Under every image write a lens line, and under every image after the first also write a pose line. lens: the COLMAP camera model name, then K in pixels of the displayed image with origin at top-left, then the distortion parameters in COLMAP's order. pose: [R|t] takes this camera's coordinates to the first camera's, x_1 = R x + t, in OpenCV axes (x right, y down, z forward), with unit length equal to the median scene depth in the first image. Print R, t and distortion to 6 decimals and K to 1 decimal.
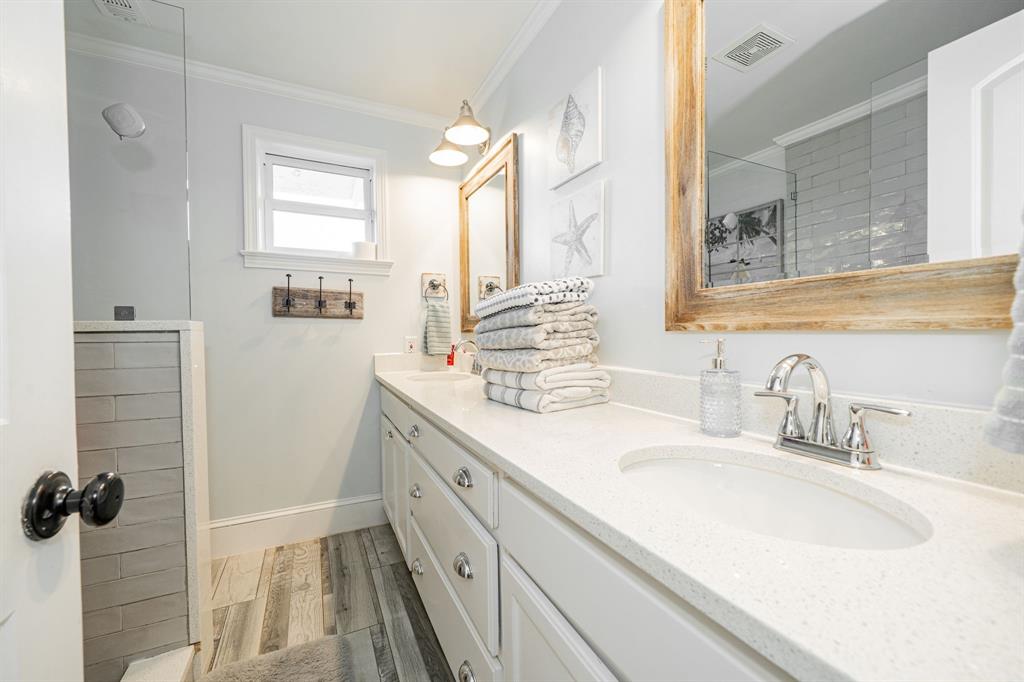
lens RADIAL K [[403.8, 0, 508.9], [0, 403.8, 341.3], [0, 0, 1]] dist [-0.001686, -0.000207]
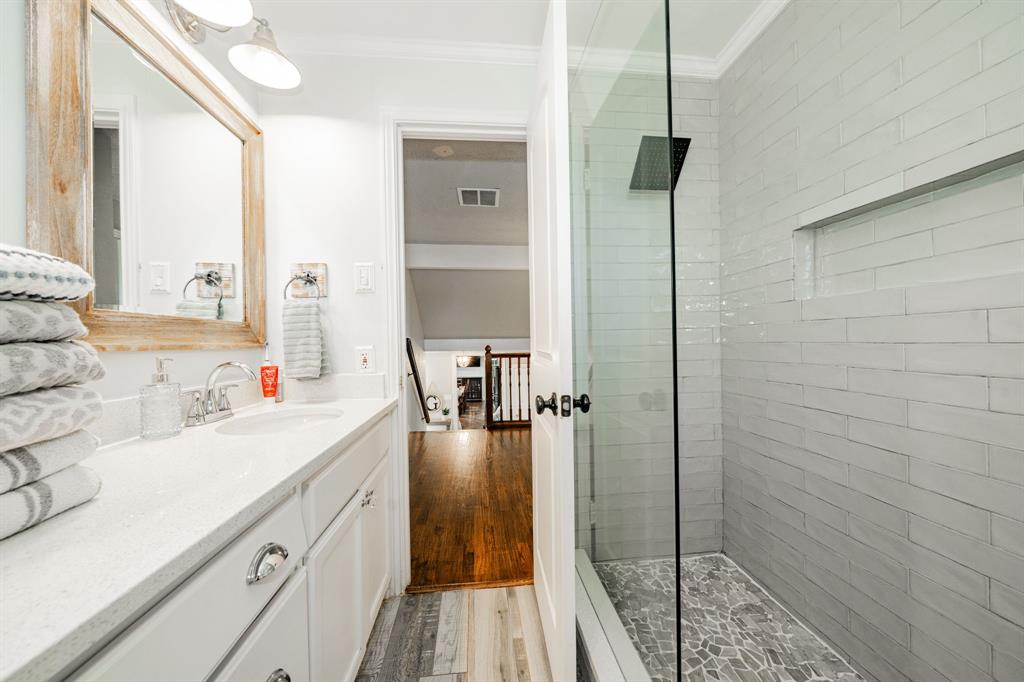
lens RADIAL K [[403.8, 0, 508.9], [0, 403.8, 341.3], [0, 0, 1]] dist [-0.001686, -0.000207]
pose [[-0.930471, 0.015841, 0.366023, -0.839911], [0.021805, 0.999688, 0.012167, -0.042624], [-0.365716, 0.019302, -0.930526, 1.617389]]
